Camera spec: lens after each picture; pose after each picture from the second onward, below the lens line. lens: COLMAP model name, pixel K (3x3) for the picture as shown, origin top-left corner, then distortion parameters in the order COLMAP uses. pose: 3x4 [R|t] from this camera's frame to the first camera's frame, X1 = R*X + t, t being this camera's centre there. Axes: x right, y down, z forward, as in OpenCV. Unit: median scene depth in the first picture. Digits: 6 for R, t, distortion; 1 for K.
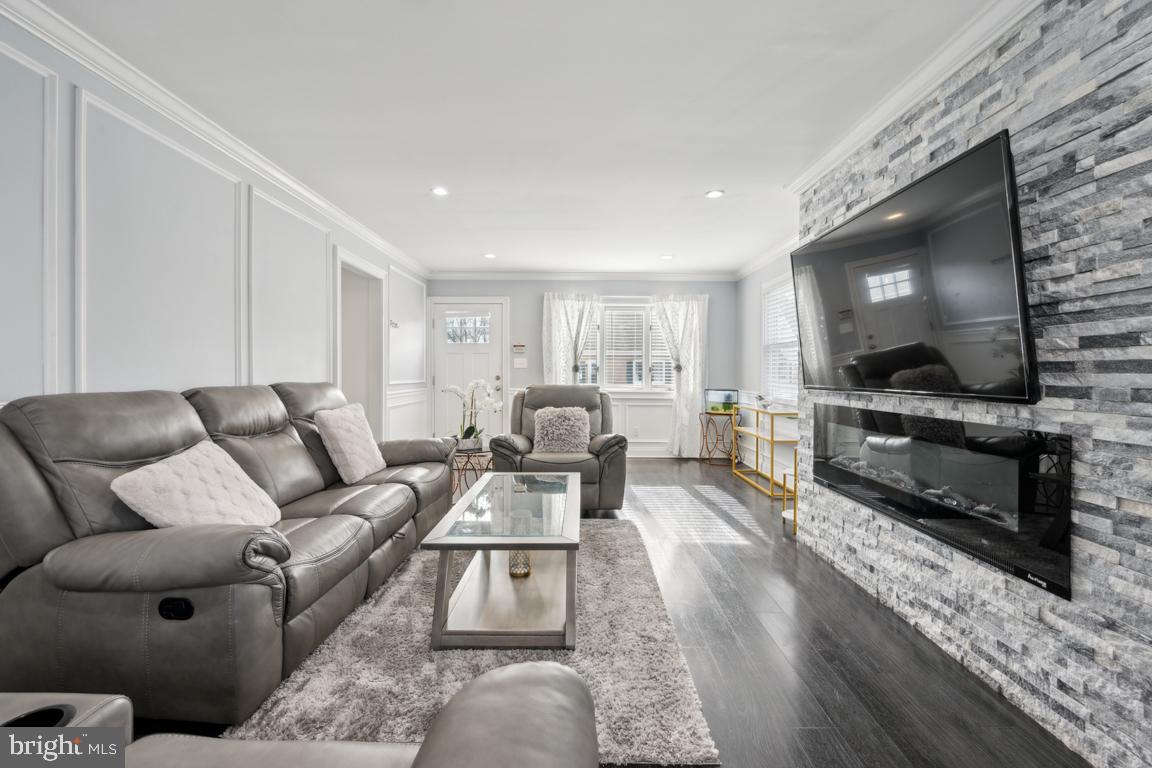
lens RADIAL K [[467.9, 0, 574.7], [0, 467.9, 373.8], [0, 0, 1]] dist [-0.000104, 0.000338]
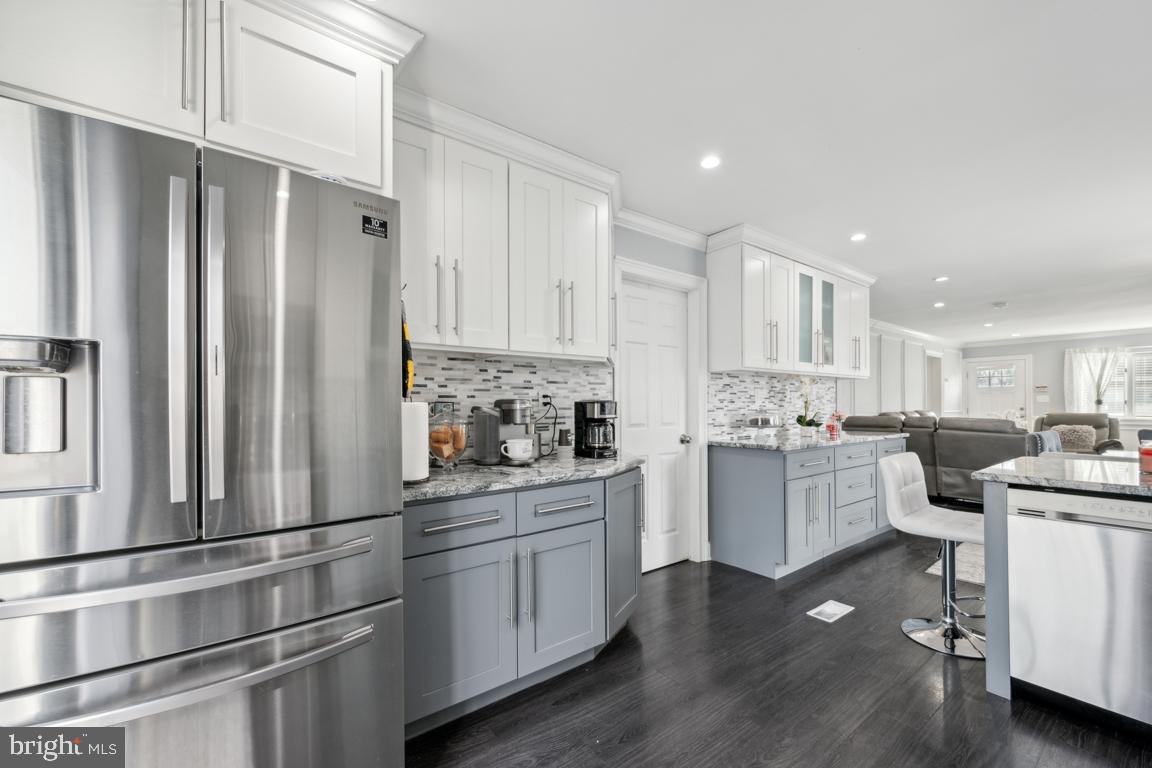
lens RADIAL K [[461.6, 0, 591.4], [0, 461.6, 407.4], [0, 0, 1]] dist [0.000824, 0.000248]
pose [[0.616529, -0.006936, -0.787301, 0.459141], [0.007461, 0.999968, -0.002967, -0.008444], [0.787297, -0.004044, 0.616561, -3.052767]]
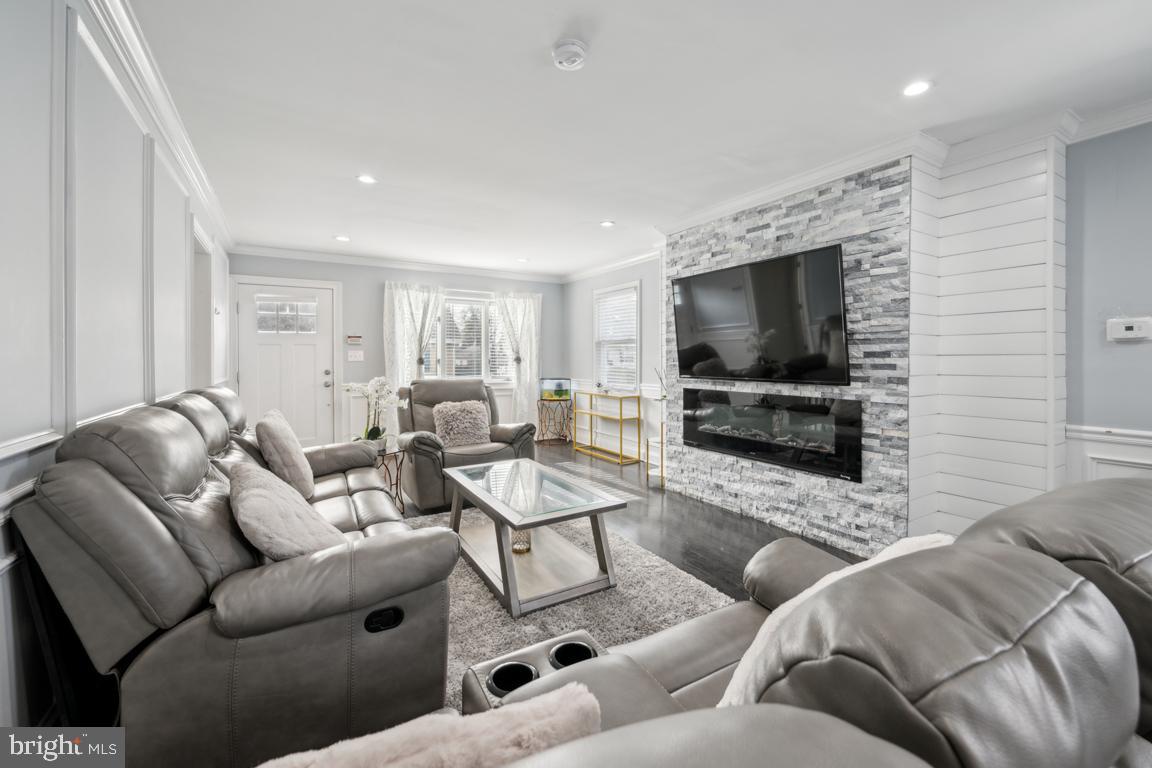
lens RADIAL K [[478.3, 0, 584.0], [0, 478.3, 358.0], [0, 0, 1]] dist [0.000683, 0.000083]
pose [[0.847769, -0.006260, 0.530328, -0.715306], [0.008536, 0.999962, -0.001841, -0.040043], [-0.530296, 0.006087, 0.847791, -0.076344]]
